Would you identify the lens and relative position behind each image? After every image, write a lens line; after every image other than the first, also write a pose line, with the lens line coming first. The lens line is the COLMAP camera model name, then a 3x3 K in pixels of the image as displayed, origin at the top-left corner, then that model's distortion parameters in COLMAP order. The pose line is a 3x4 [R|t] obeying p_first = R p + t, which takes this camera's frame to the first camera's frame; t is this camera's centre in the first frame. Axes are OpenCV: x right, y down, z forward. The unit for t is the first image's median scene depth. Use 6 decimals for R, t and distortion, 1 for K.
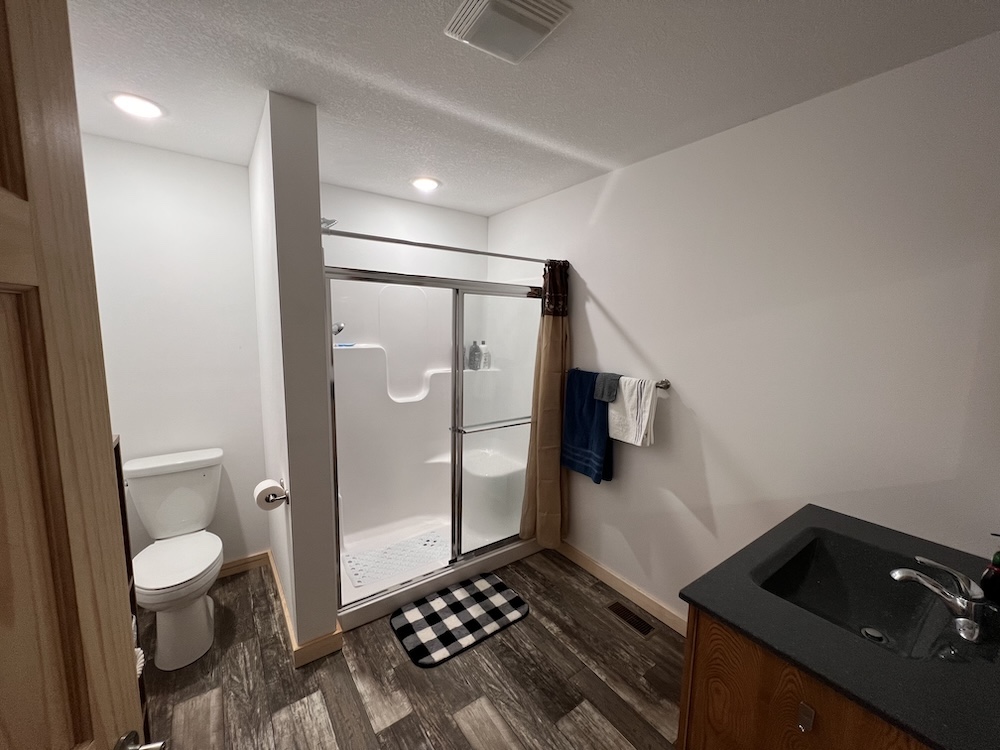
lens RADIAL K [[398.9, 0, 501.4], [0, 398.9, 374.5], [0, 0, 1]] dist [0.001595, 0.000243]
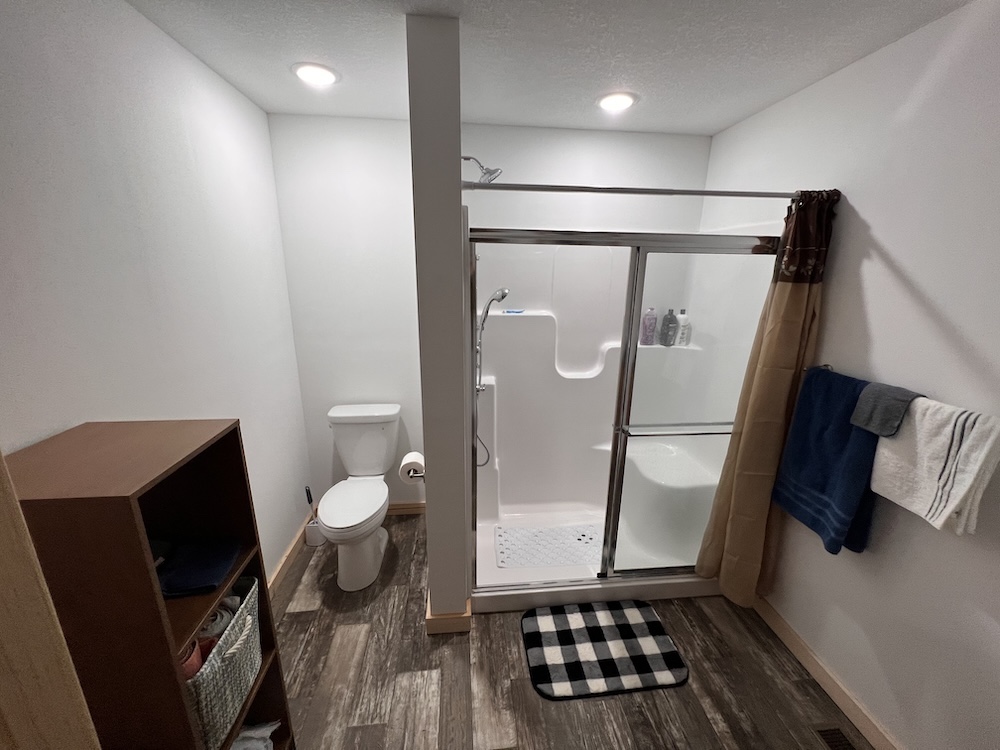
lens RADIAL K [[397.8, 0, 501.4], [0, 397.8, 375.8], [0, 0, 1]] dist [-0.000517, 0.000125]
pose [[0.867175, 0.122594, -0.482679, 0.056611], [-0.058997, 0.987691, 0.144867, -0.072940], [0.494497, -0.097148, 0.863733, 0.224523]]
